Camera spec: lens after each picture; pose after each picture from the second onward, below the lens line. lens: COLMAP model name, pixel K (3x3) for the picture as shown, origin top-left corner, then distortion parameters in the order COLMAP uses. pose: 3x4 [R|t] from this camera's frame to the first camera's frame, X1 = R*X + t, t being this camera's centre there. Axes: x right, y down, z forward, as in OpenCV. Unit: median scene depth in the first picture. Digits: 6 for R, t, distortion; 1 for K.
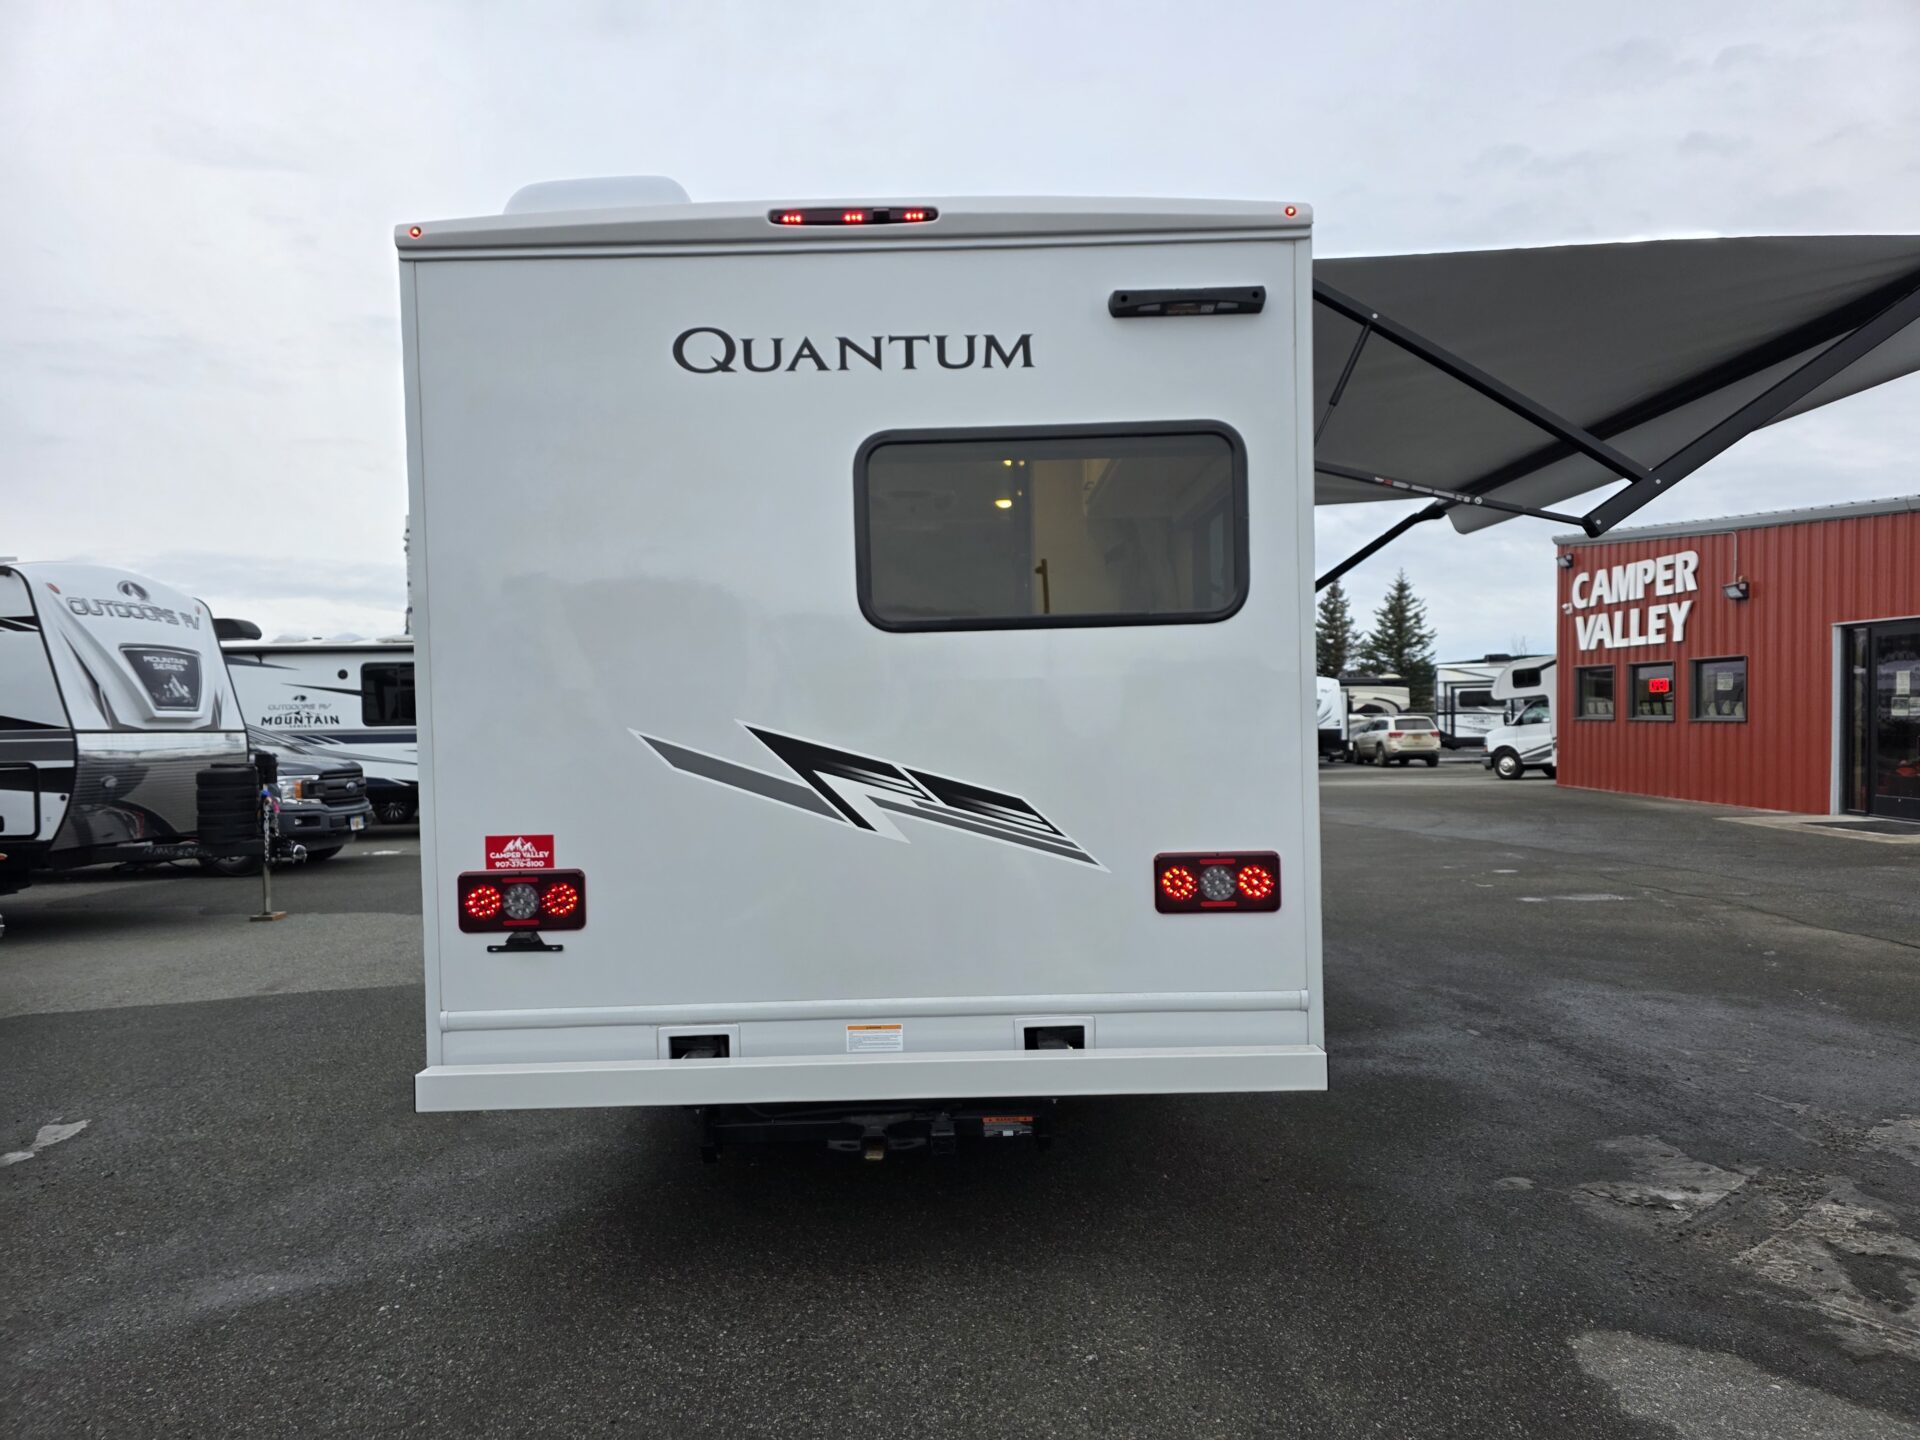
lens RADIAL K [[1285.3, 0, 949.0], [0, 1285.3, 734.7], [0, 0, 1]] dist [0.061227, -0.050251]
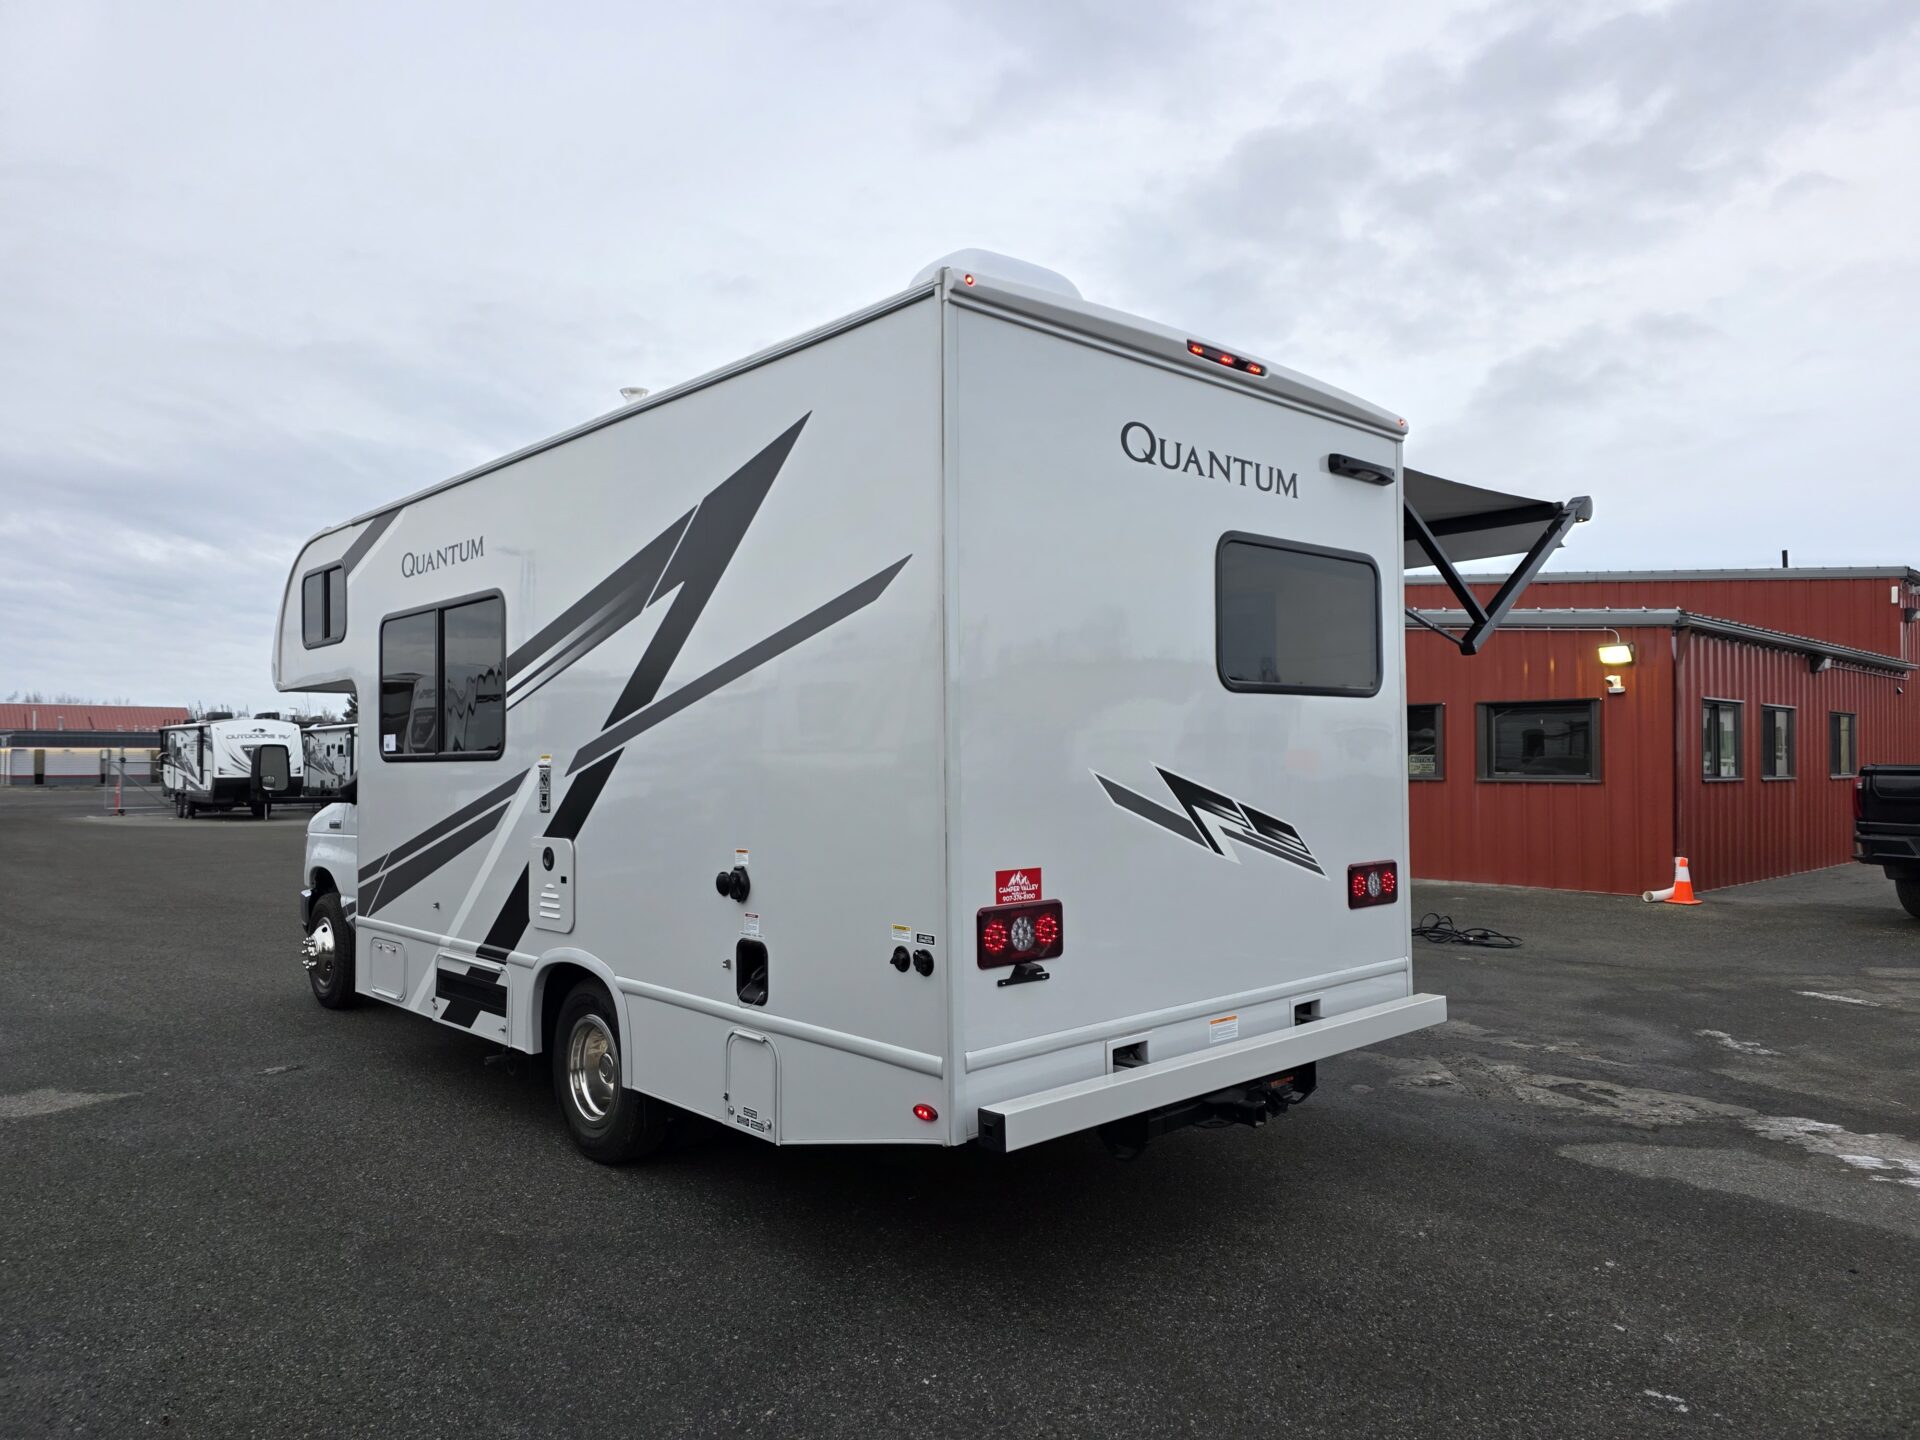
lens RADIAL K [[1285.3, 0, 959.1], [0, 1285.3, 703.4], [0, 0, 1]] dist [0.061227, -0.050251]
pose [[0.732881, 0.045867, 0.678809, -1.074298], [-0.003746, 0.997982, -0.063390, 0.010565], [-0.680346, 0.043915, 0.731574, 0.273134]]
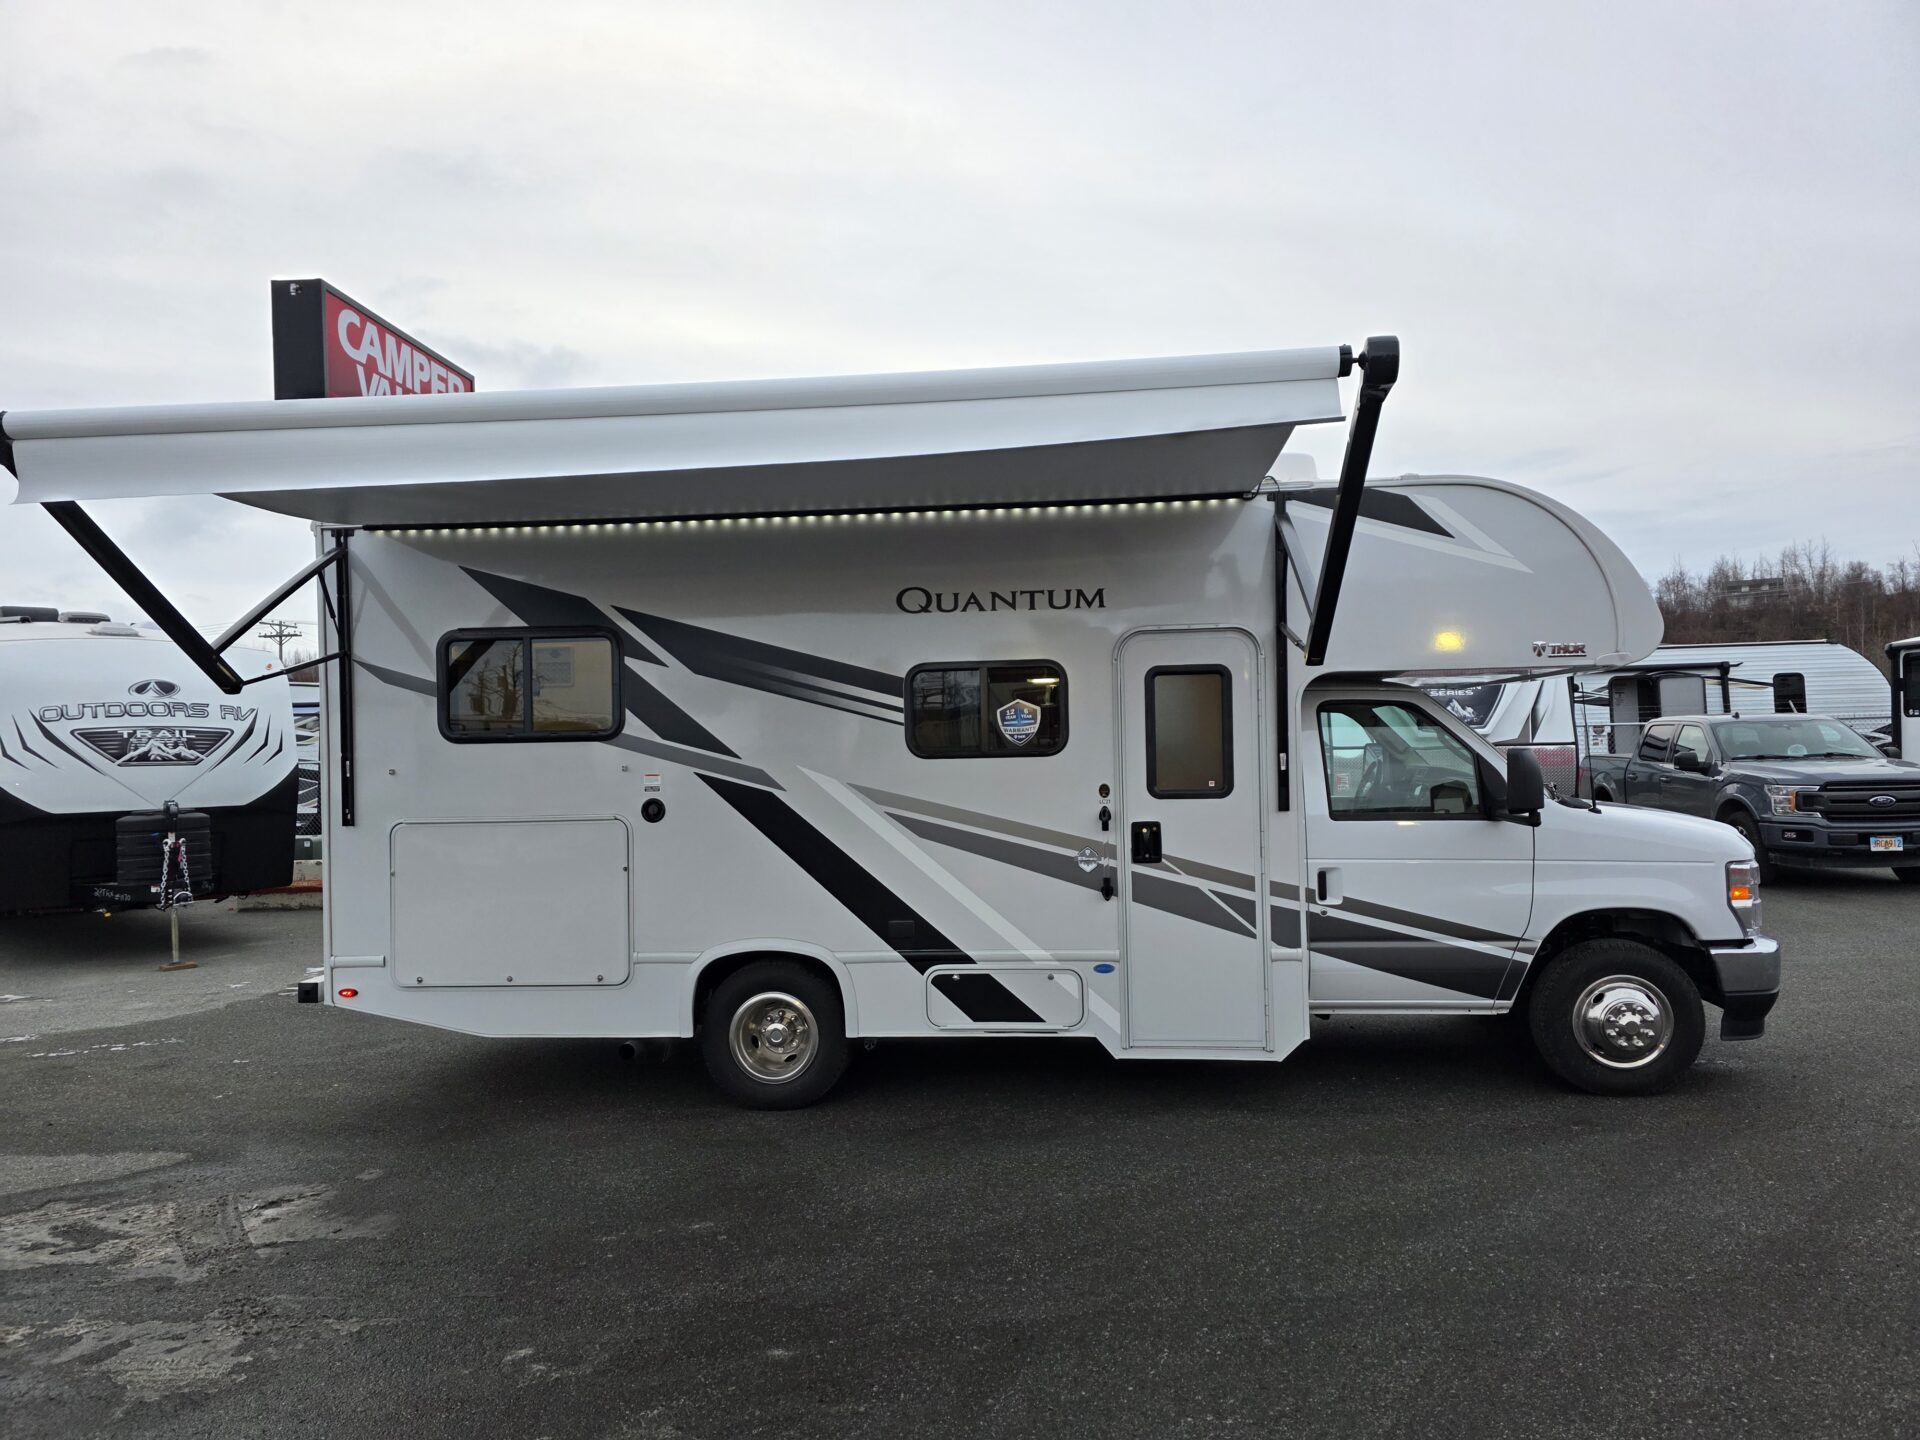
lens RADIAL K [[1285.3, 0, 959.7], [0, 1285.3, 712.8], [0, 0, 1]] dist [0.061227, -0.050251]
pose [[-0.101726, -0.005023, -0.994800, 1.967438], [0.020248, 0.999770, -0.007118, -0.104105], [0.994606, -0.020867, -0.101601, 2.046712]]
